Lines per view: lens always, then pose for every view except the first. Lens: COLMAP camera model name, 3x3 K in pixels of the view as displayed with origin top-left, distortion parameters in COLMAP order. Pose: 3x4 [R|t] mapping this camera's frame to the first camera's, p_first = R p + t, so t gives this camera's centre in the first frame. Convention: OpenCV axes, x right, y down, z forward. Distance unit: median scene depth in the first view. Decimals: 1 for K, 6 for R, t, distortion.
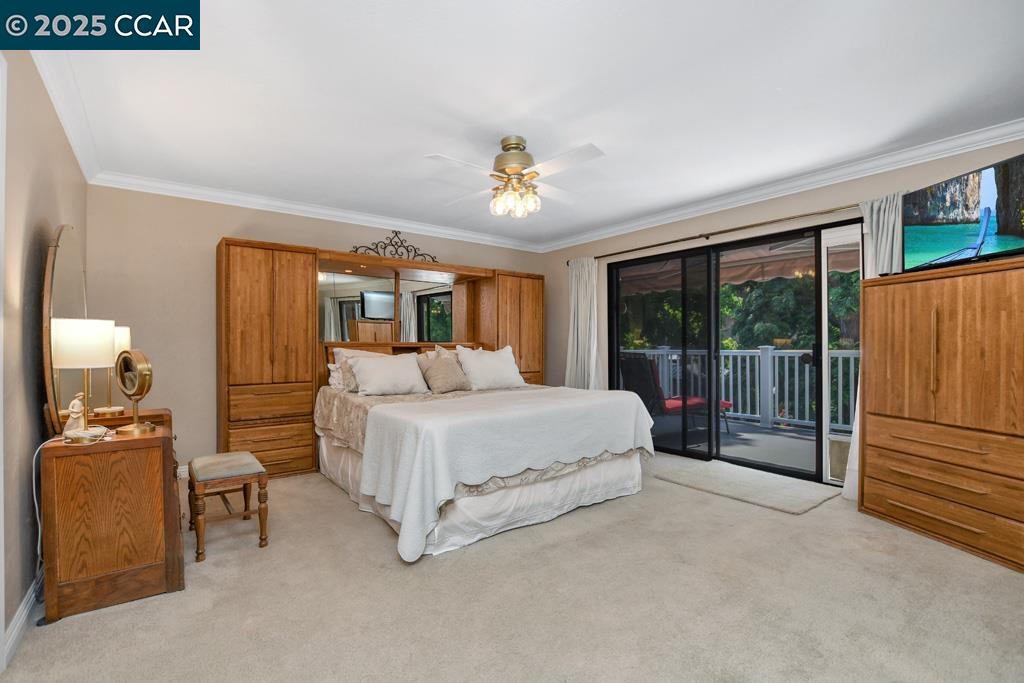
lens RADIAL K [[471.7, 0, 512.3], [0, 471.7, 346.1], [0, 0, 1]] dist [-0.003446, 0.000010]
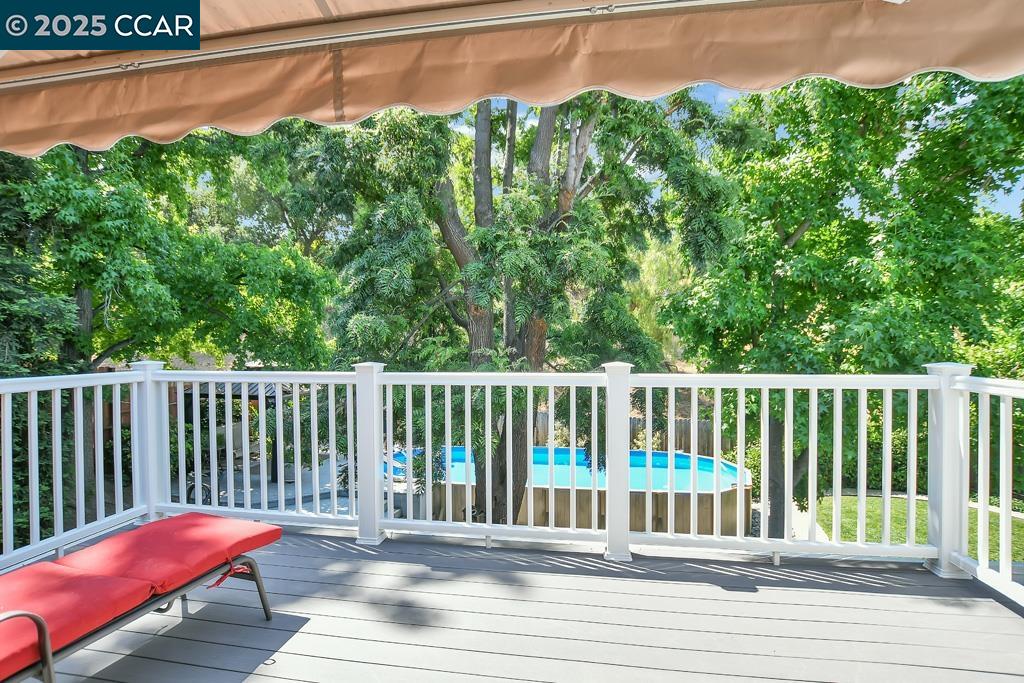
lens RADIAL K [[471.7, 0, 511.0], [0, 471.7, 346.5], [0, 0, 1]] dist [-0.003446, 0.000010]
pose [[0.720282, -0.008872, 0.693624, 0.328179], [0.004435, 0.999957, 0.008186, -0.018893], [-0.693667, -0.002820, 0.720290, 0.587618]]
